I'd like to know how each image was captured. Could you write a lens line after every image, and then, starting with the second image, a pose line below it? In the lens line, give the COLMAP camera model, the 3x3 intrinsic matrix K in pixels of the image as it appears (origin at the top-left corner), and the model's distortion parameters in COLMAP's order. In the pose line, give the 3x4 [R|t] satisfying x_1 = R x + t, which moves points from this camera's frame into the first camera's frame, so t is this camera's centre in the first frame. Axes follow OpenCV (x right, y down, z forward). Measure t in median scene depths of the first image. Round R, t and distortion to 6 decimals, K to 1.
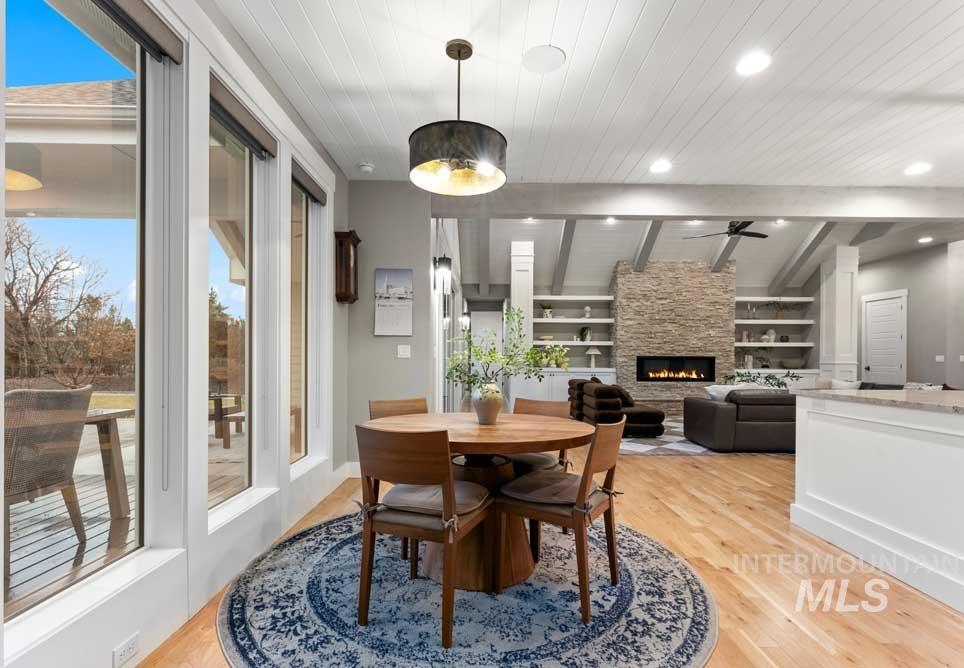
lens RADIAL K [[464.6, 0, 484.1], [0, 464.6, 360.5], [0, 0, 1]] dist [0.002117, -0.000104]
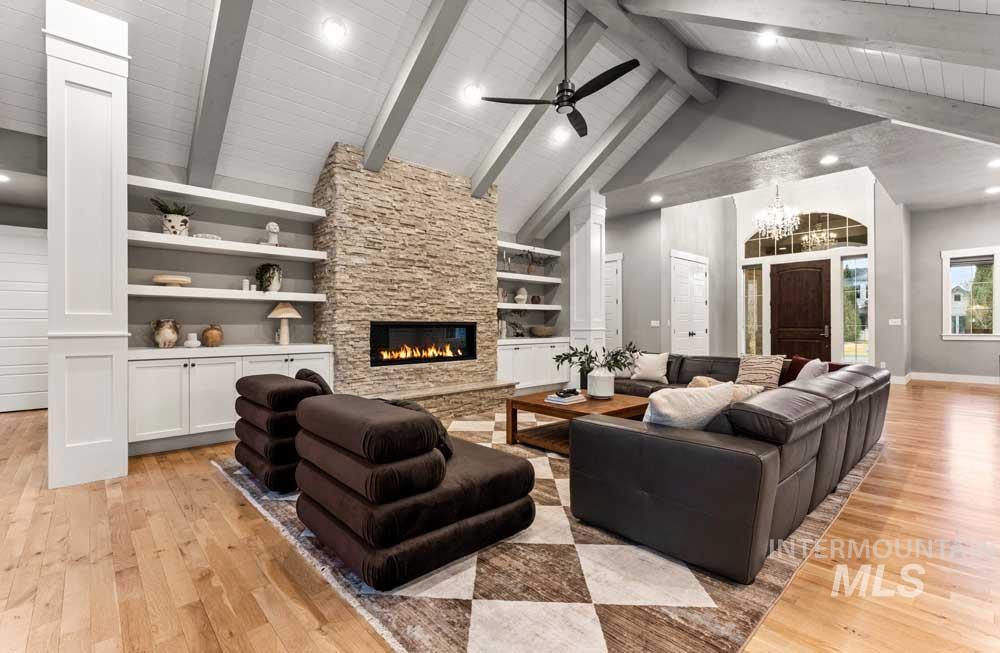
lens RADIAL K [[442.8, 0, 493.0], [0, 442.8, 326.2], [0, 0, 1]] dist [0.000653, -0.000025]
pose [[0.735034, -0.008072, 0.677982, 0.074787], [0.009714, 0.999952, 0.001373, -0.003045], [-0.677961, 0.005576, 0.735077, 0.503386]]
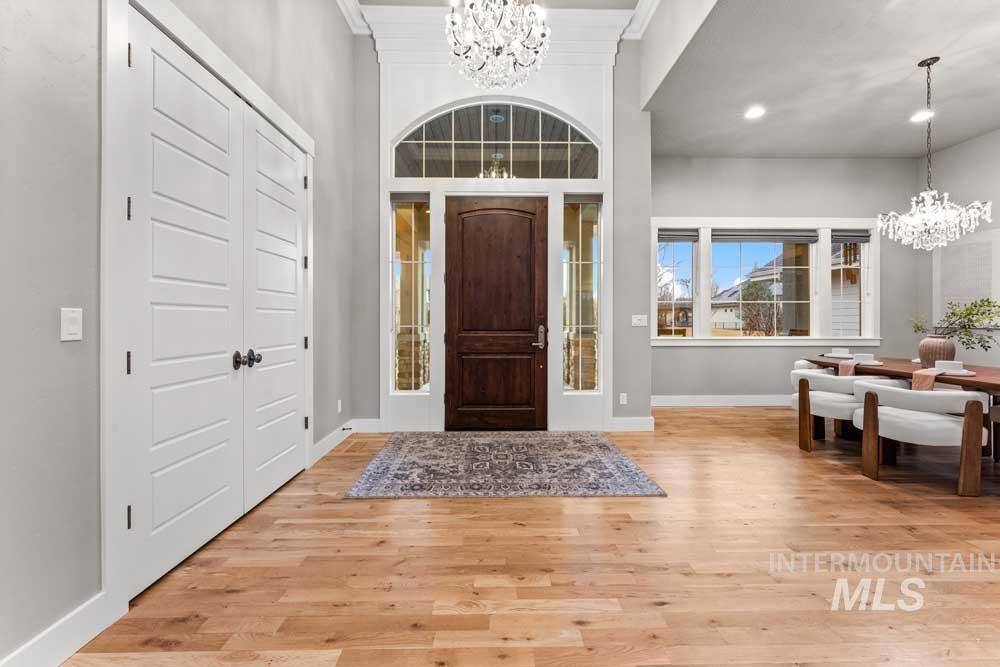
lens RADIAL K [[406.1, 0, 501.3], [0, 406.1, 324.7], [0, 0, 1]] dist [-0.007472, -0.000389]
pose [[-0.008730, -0.016856, 0.999820, 0.792918], [0.005020, 0.999845, 0.016900, -0.005416], [-0.999949, 0.005167, -0.008644, 0.762469]]
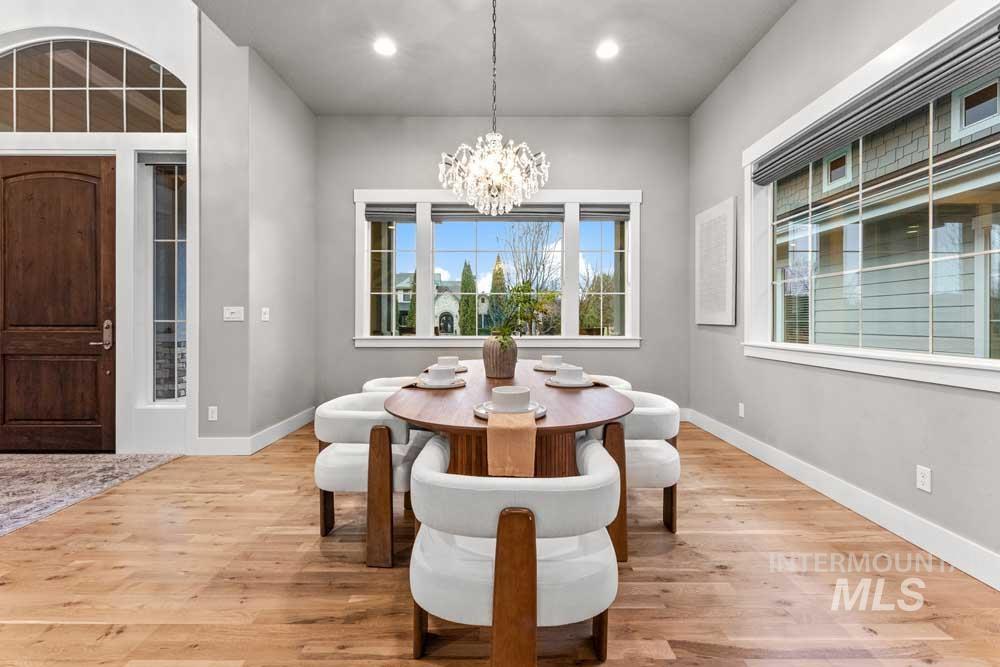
lens RADIAL K [[430.0, 0, 504.6], [0, 430.0, 325.8], [0, 0, 1]] dist [-0.000816, -0.000112]
pose [[-0.005612, -0.014978, 0.999872, 0.865950], [0.003877, 0.999880, 0.015000, 0.004086], [-0.999977, 0.003960, -0.005553, 0.376736]]
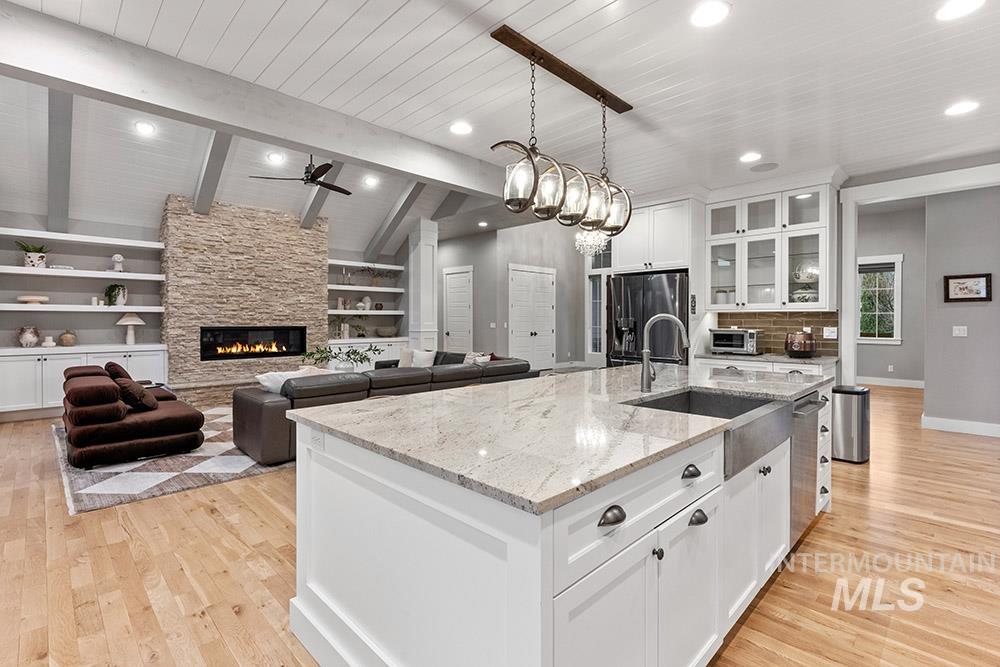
lens RADIAL K [[465.0, 0, 504.7], [0, 465.0, 323.0], [0, 0, 1]] dist [-0.002535, 0.001559]
pose [[0.706005, -0.009956, 0.708137, 0.143943], [0.006619, 0.999950, 0.007460, -0.018054], [-0.708176, -0.000580, 0.706036, 0.125512]]
